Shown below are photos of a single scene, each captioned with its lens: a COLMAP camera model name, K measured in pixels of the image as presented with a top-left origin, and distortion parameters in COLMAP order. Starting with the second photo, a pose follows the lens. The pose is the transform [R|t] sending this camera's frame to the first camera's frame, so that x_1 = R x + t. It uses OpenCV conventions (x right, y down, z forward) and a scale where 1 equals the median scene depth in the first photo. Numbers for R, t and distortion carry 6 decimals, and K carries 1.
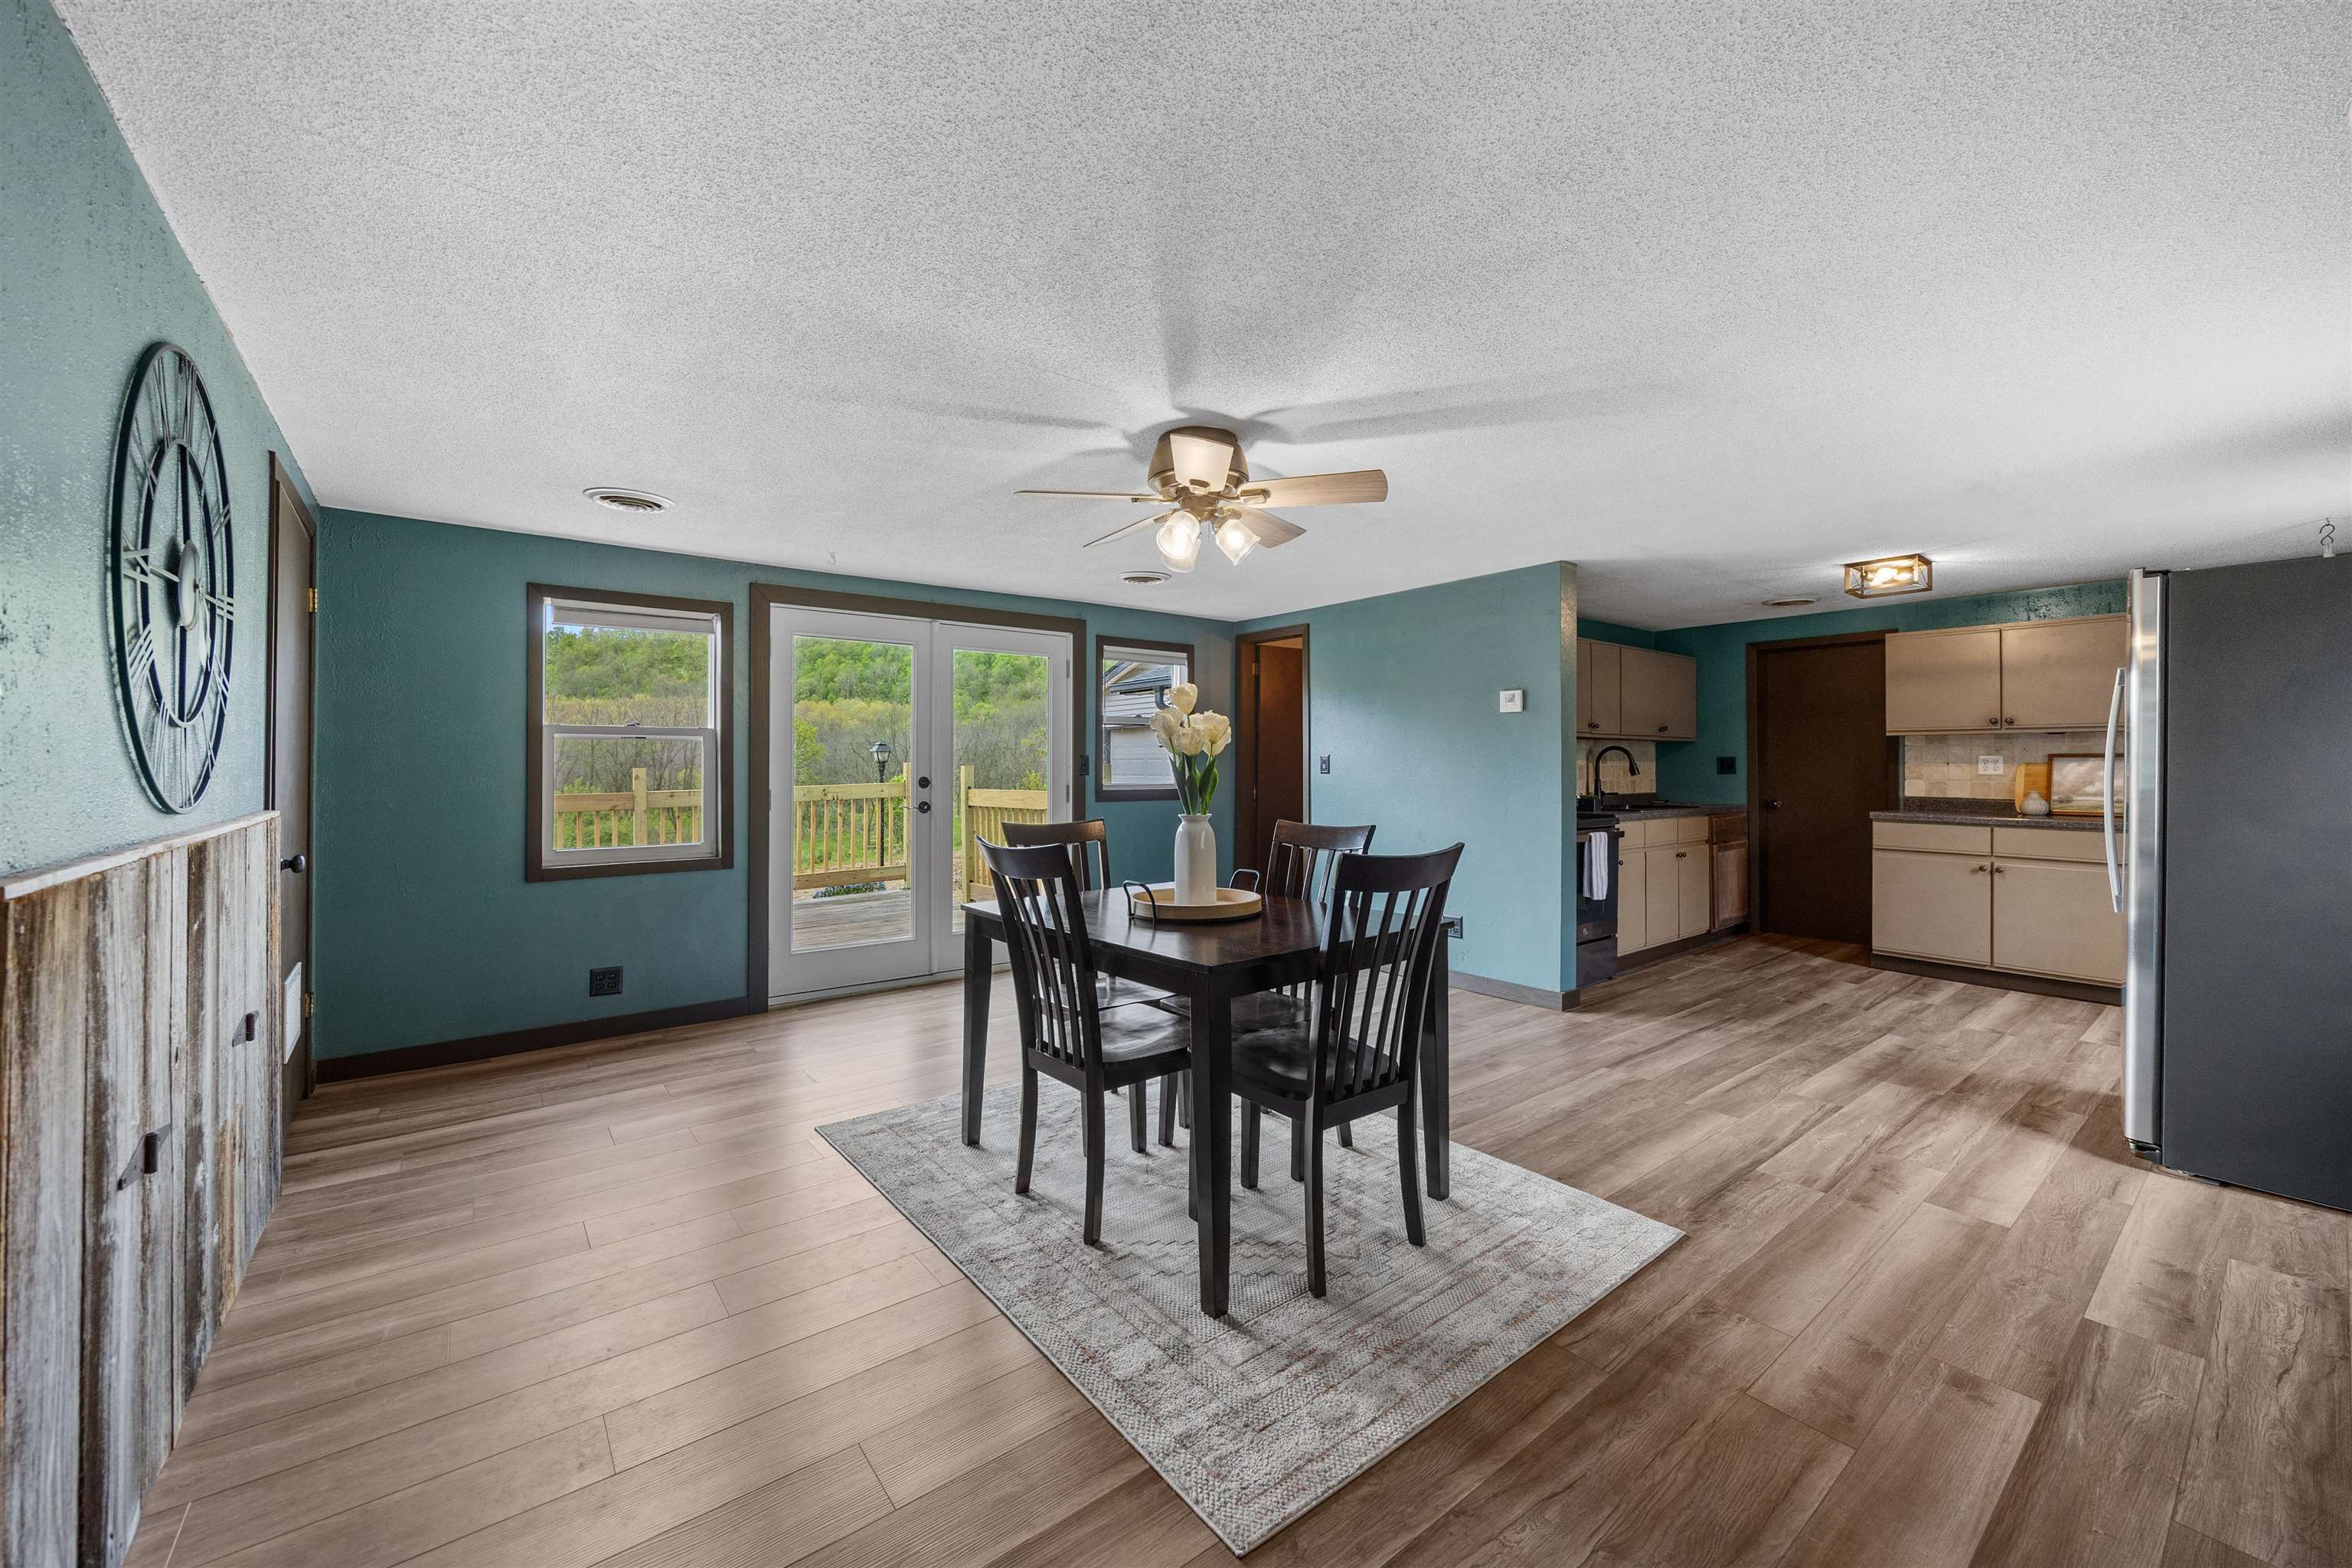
lens RADIAL K [[949.0, 0, 1215.2], [0, 949.0, 765.9], [0, 0, 1]] dist [0.020419, 0.000032]
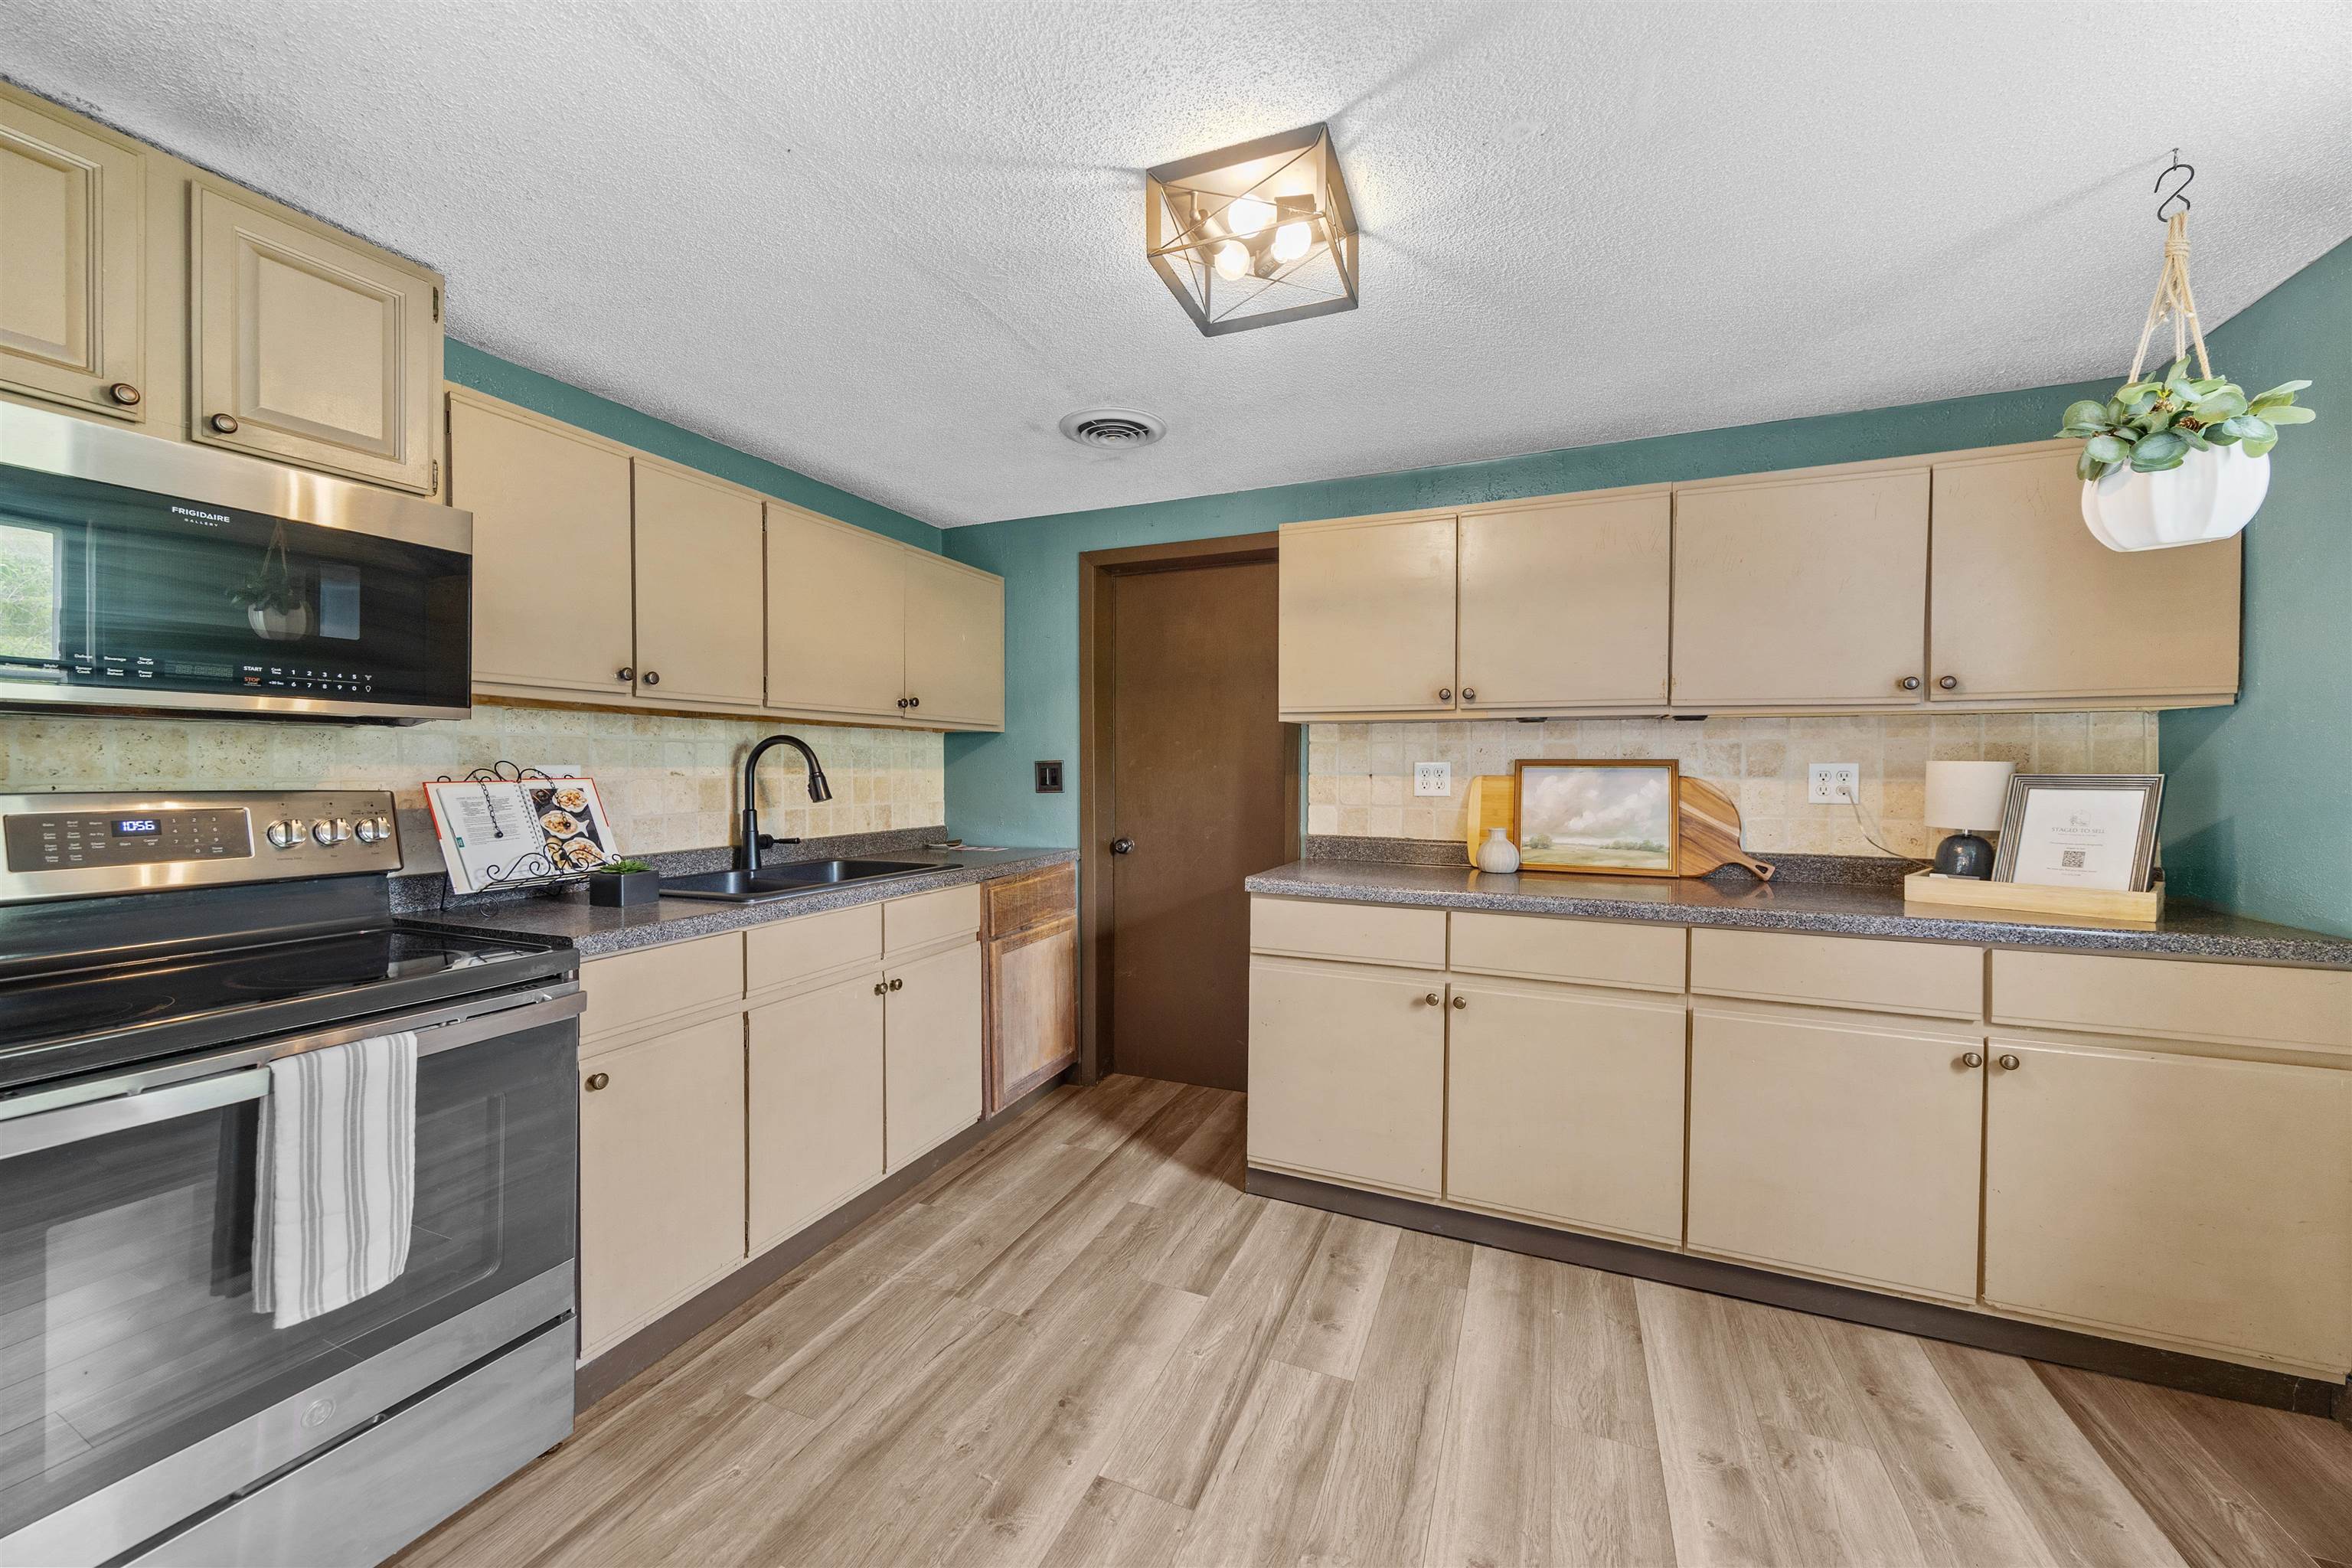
lens RADIAL K [[897.9, 0, 1174.6], [0, 897.9, 769.7], [0, 0, 1]] dist [-0.002471, 0.000005]
pose [[0.899532, 0.002200, 0.436849, 0.470888], [-0.002614, 0.999997, 0.000346, -0.006046], [-0.436846, -0.001453, 0.899535, 0.631795]]
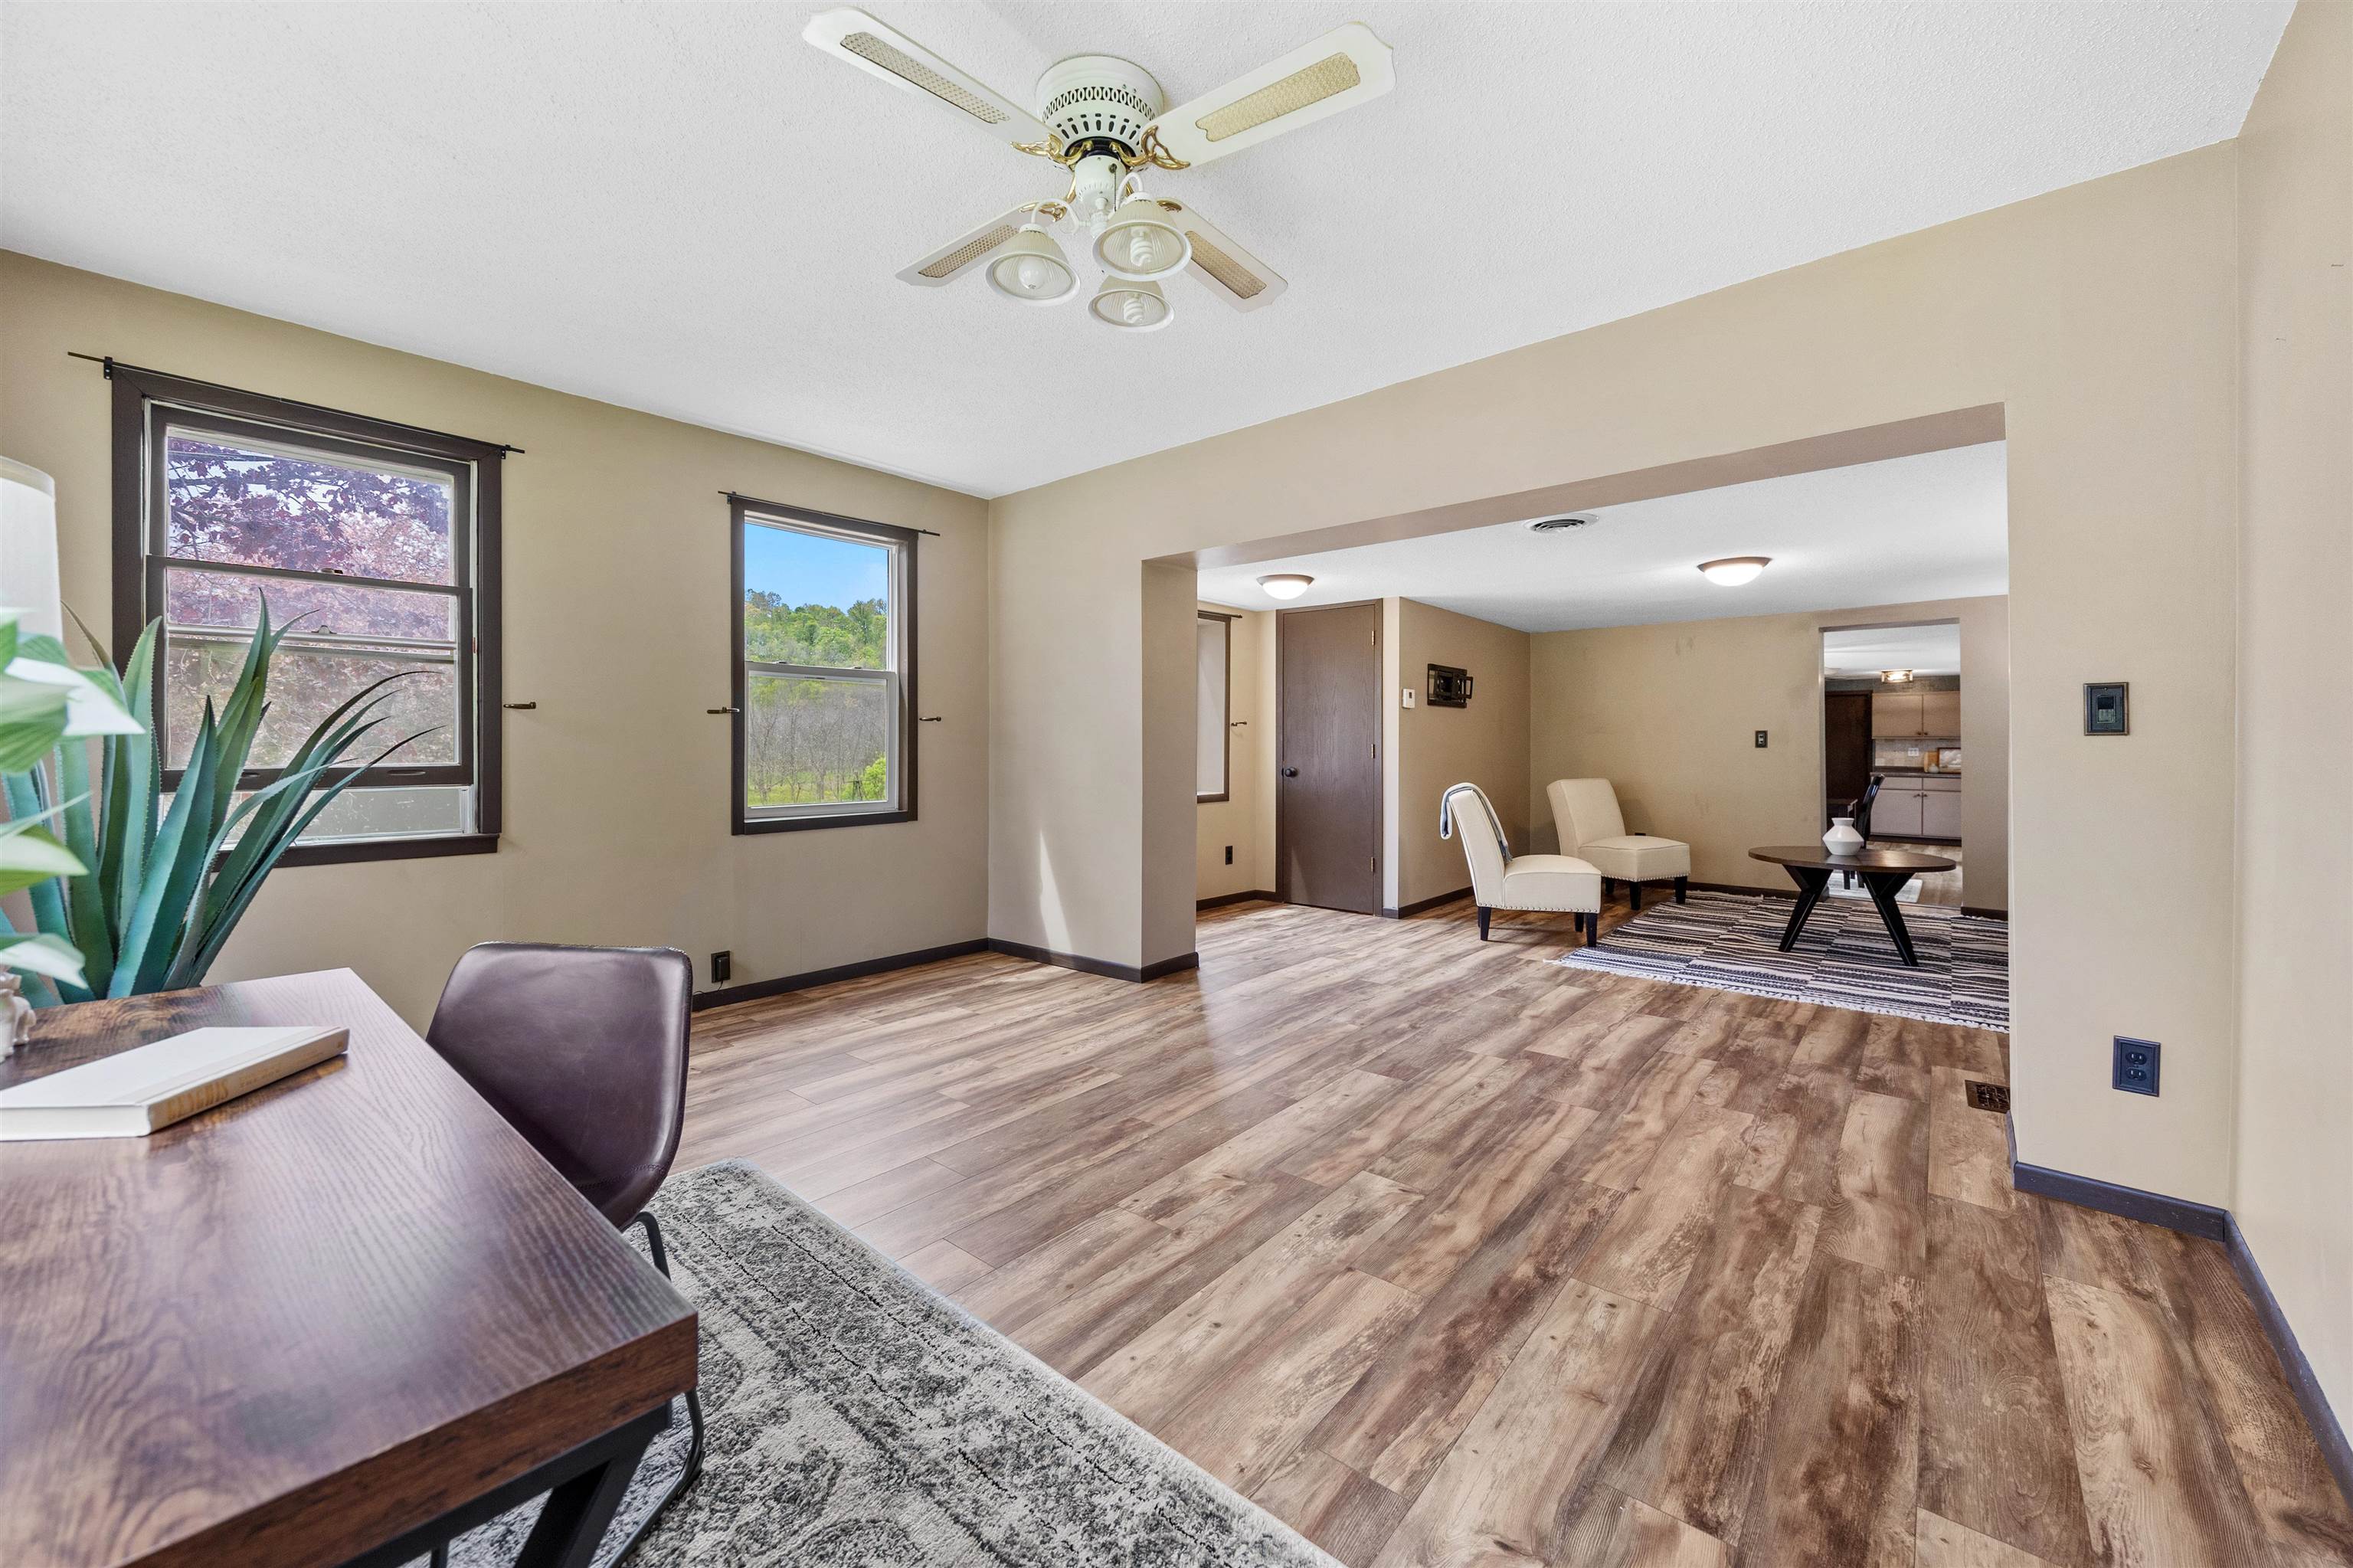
lens RADIAL K [[927.5, 0, 1218.4], [0, 927.5, 748.0], [0, 0, 1]] dist [-0.004166, -0.000149]
pose [[0.979380, -0.000526, 0.202028, -1.289172], [0.000351, 1.000000, 0.000905, -0.014349], [-0.202028, -0.000815, 0.979379, -0.835649]]
